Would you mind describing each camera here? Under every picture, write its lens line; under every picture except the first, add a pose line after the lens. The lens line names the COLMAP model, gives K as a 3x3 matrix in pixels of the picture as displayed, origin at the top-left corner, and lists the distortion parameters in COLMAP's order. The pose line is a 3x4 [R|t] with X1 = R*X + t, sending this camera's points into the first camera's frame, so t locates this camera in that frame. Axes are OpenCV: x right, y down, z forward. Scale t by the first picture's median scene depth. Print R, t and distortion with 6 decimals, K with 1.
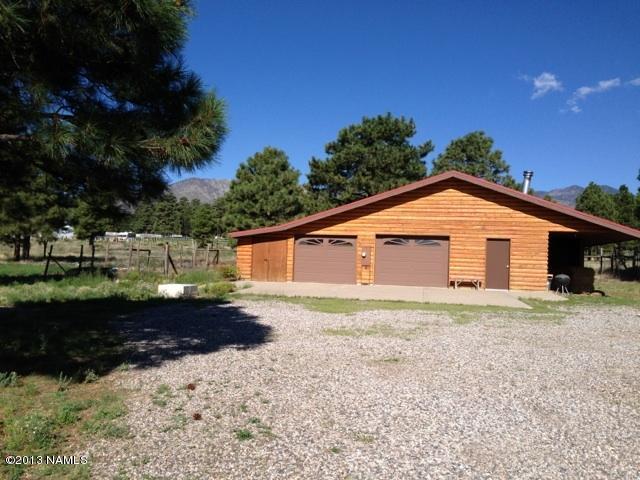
lens RADIAL K [[581.5, 0, 322.6], [0, 581.5, 242.2], [0, 0, 1]] dist [0.056790, -0.009750]
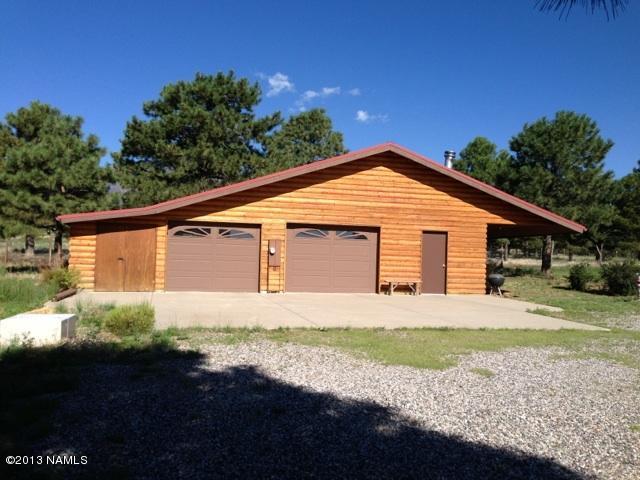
lens RADIAL K [[581.5, 0, 322.6], [0, 581.5, 242.2], [0, 0, 1]] dist [0.056790, -0.009750]
pose [[0.902673, 0.005019, 0.430299, -0.179475], [-0.013316, 0.999779, 0.016273, -0.001779], [-0.430122, -0.020419, 0.902540, 0.319770]]
